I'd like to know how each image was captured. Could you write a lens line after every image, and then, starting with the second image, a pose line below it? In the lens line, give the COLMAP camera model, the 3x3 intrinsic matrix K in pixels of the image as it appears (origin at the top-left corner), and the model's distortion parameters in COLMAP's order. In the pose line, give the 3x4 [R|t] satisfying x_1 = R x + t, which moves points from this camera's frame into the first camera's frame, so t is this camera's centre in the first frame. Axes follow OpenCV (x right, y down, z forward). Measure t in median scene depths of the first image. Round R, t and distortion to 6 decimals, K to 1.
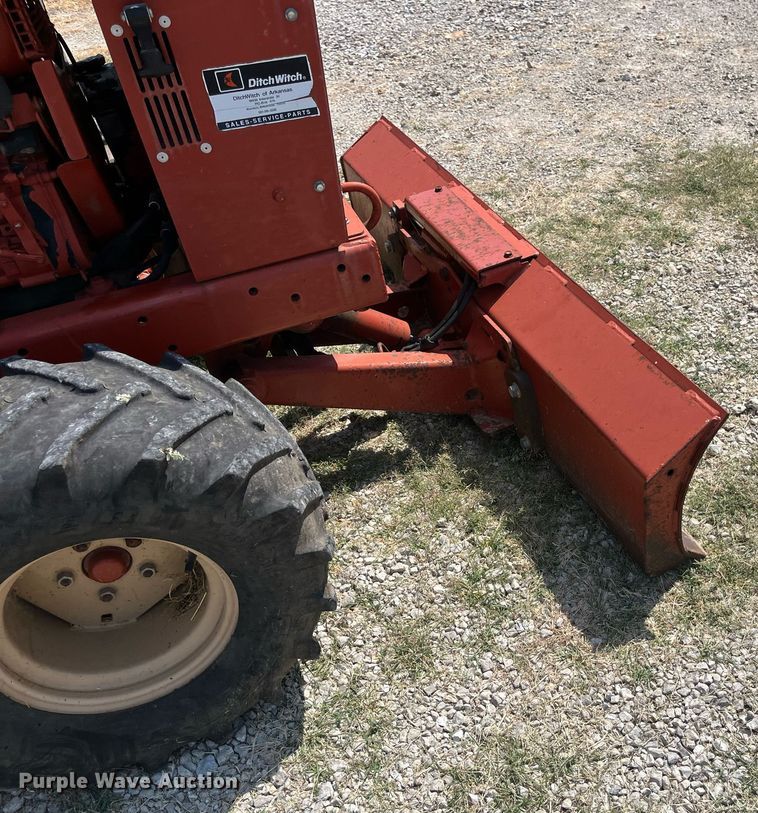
lens RADIAL K [[843.4, 0, 559.6], [0, 843.4, 411.6], [0, 0, 1]] dist [0.037590, -0.047100]
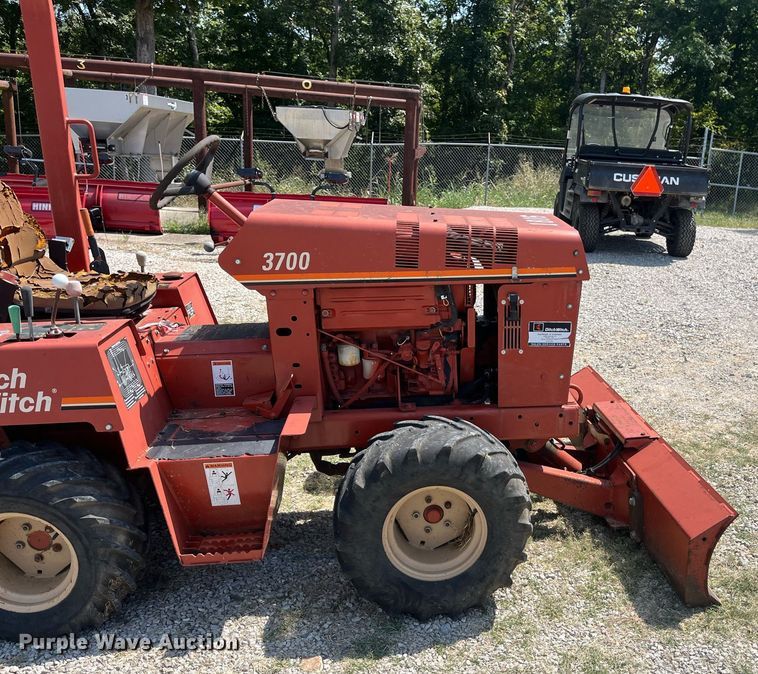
lens RADIAL K [[744.7, 0, 506.1], [0, 744.7, 369.4], [0, 0, 1]] dist [0.031412, -0.028477]
pose [[0.946362, 0.153706, -0.284208, 0.112784], [-0.248003, 0.909360, -0.334005, 0.351450], [0.207108, 0.386574, 0.898703, -0.683751]]
